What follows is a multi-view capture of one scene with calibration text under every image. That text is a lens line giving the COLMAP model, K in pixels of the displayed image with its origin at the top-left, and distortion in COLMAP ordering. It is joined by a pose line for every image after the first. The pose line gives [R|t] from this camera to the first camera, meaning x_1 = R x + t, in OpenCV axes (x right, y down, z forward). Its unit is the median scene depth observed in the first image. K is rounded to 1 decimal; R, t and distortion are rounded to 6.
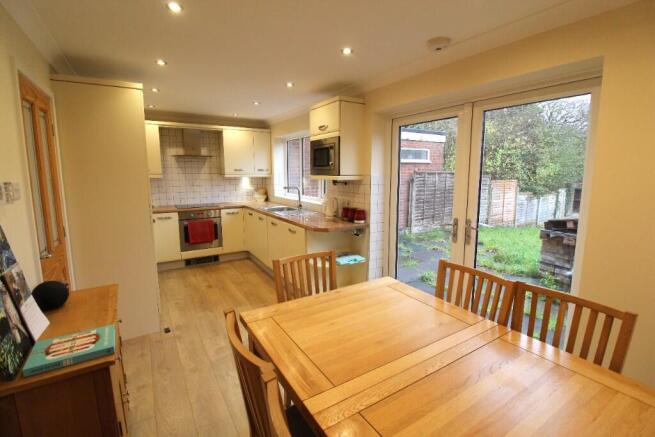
lens RADIAL K [[304.5, 0, 330.0], [0, 304.5, 213.9], [0, 0, 1]] dist [0.016441, -0.020955]
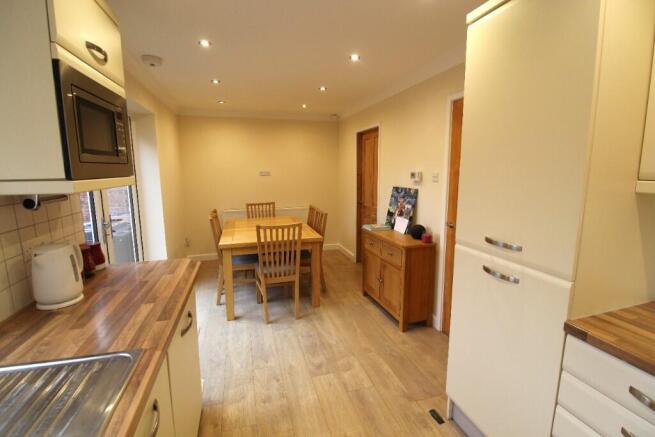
lens RADIAL K [[304.5, 0, 330.0], [0, 304.5, 213.9], [0, 0, 1]] dist [0.016441, -0.020955]
pose [[-0.962507, -0.034678, 0.269032, -0.289588], [0.043224, 0.959515, 0.278322, -0.128138], [-0.267792, 0.279515, -0.922041, 0.928701]]
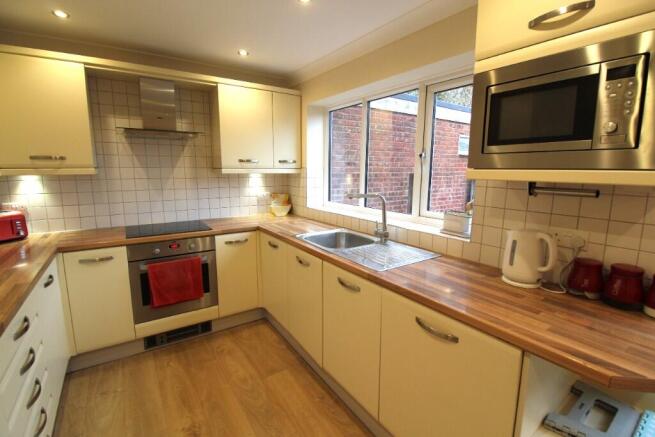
lens RADIAL K [[304.5, 0, 330.0], [0, 304.5, 213.9], [0, 0, 1]] dist [0.016441, -0.020955]
pose [[0.998973, -0.001990, 0.045267, -0.185792], [0.001637, 0.999968, 0.007853, -0.055792], [-0.045281, -0.007771, 0.998944, 0.471686]]
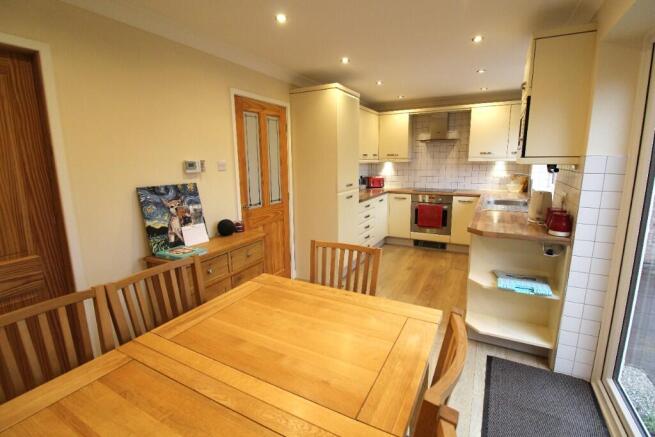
lens RADIAL K [[304.5, 0, 330.0], [0, 304.5, 213.9], [0, 0, 1]] dist [0.016441, -0.020955]
pose [[0.495696, 0.147773, -0.855832, 0.266397], [-0.111302, 0.988102, 0.106145, -0.018109], [0.861335, 0.042640, 0.506246, 0.202714]]
